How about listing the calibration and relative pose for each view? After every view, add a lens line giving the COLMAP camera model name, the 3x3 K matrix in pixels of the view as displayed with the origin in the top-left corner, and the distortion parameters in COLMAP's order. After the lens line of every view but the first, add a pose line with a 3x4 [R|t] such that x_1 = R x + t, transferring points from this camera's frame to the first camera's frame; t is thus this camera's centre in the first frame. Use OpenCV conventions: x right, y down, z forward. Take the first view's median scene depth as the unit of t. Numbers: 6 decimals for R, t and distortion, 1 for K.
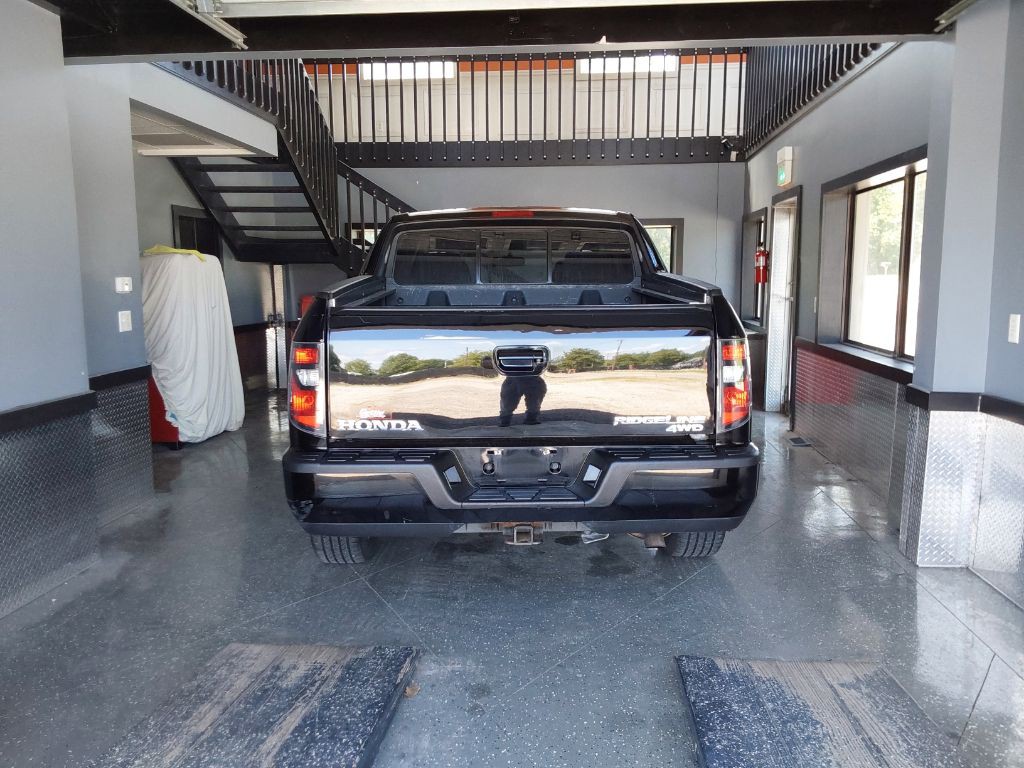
lens RADIAL K [[819.9, 0, 512.0], [0, 819.9, 384.0], [0, 0, 1]] dist [0.118128, -0.187521]
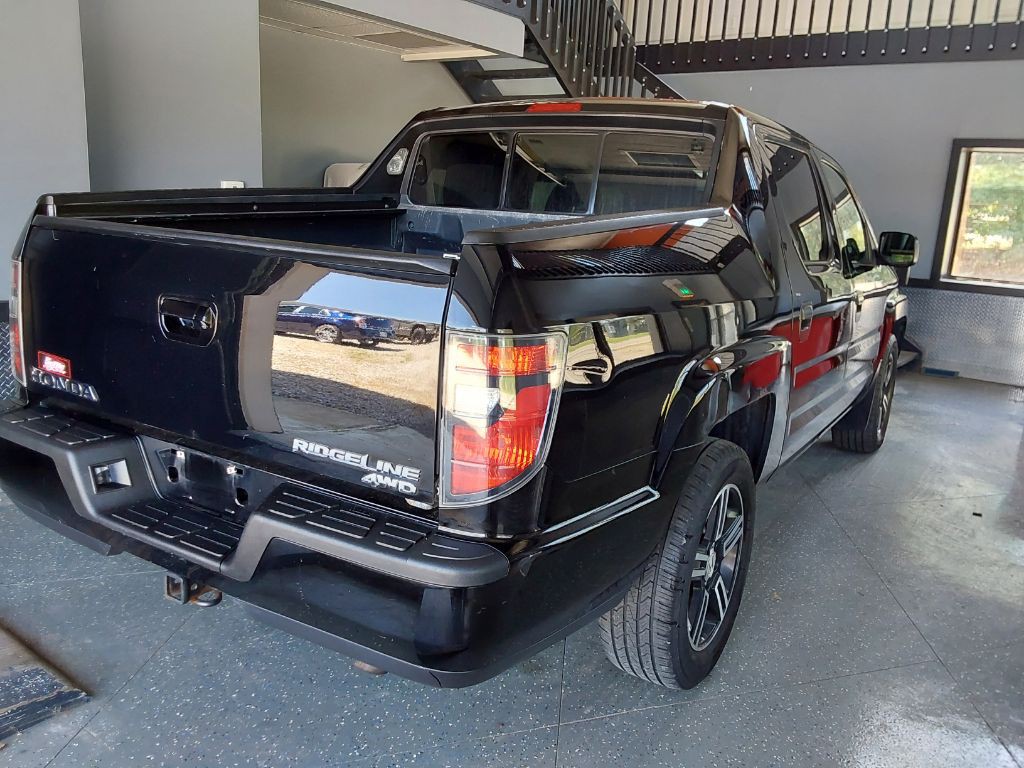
lens RADIAL K [[819.9, 0, 512.0], [0, 819.9, 384.0], [0, 0, 1]] dist [0.118128, -0.187521]
pose [[0.858124, 0.171678, -0.483890, 0.350201], [-0.130997, 0.984459, 0.116965, -0.056124], [0.496450, -0.036982, 0.867277, 0.376271]]
